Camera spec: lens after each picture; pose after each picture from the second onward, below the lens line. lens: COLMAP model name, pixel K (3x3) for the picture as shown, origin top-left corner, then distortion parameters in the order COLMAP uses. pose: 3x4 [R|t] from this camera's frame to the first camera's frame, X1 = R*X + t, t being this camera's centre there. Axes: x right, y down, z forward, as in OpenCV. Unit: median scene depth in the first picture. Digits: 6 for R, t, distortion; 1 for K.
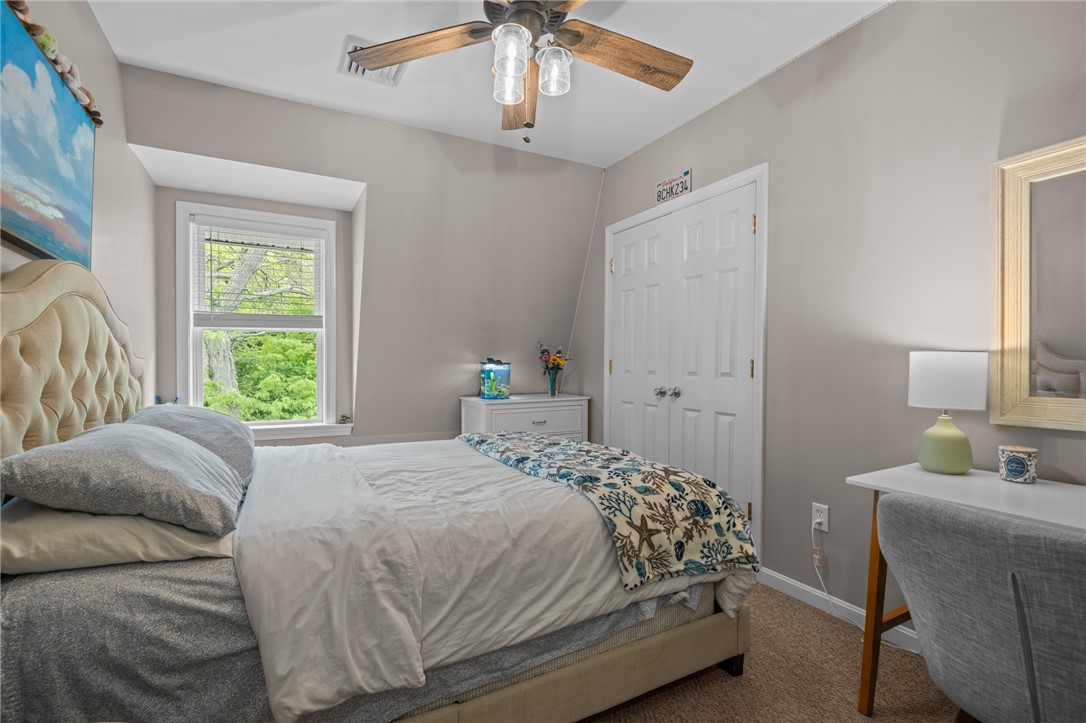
lens RADIAL K [[499.1, 0, 531.0], [0, 499.1, 371.1], [0, 0, 1]] dist [0.000247, 0.000089]
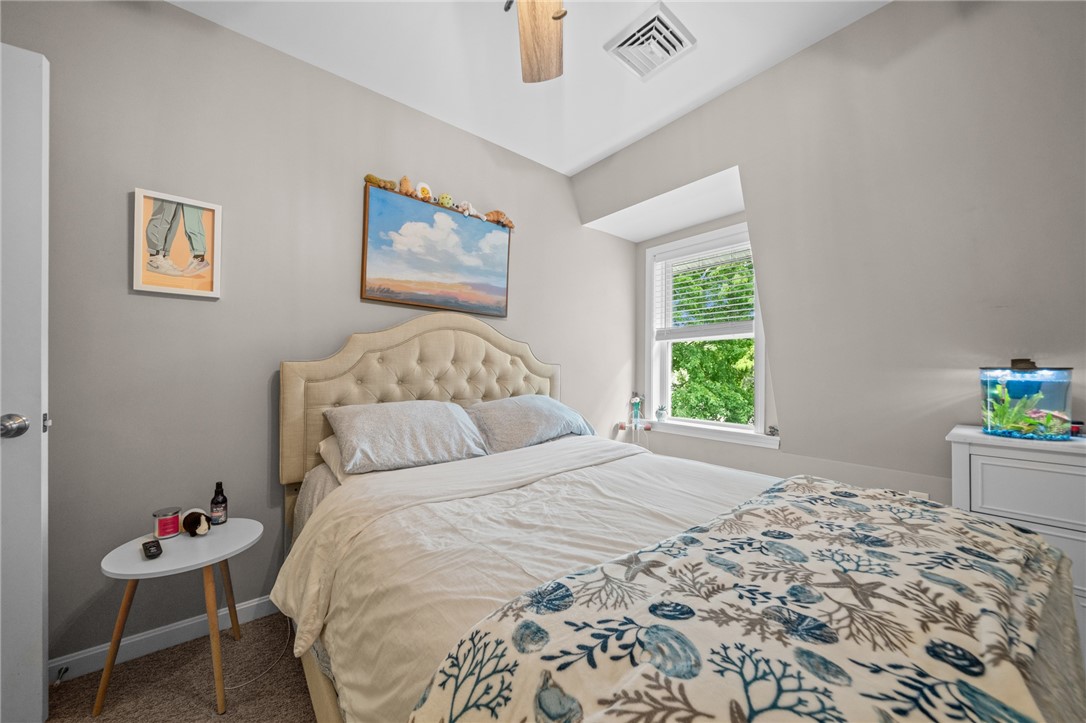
lens RADIAL K [[387.0, 0, 523.7], [0, 387.0, 367.5], [0, 0, 1]] dist [-0.000413, -0.000022]
pose [[0.191176, -0.005398, -0.981541, 0.452440], [-0.022122, 0.999707, -0.009807, -0.003347], [0.981307, 0.023588, 0.191000, 0.839250]]
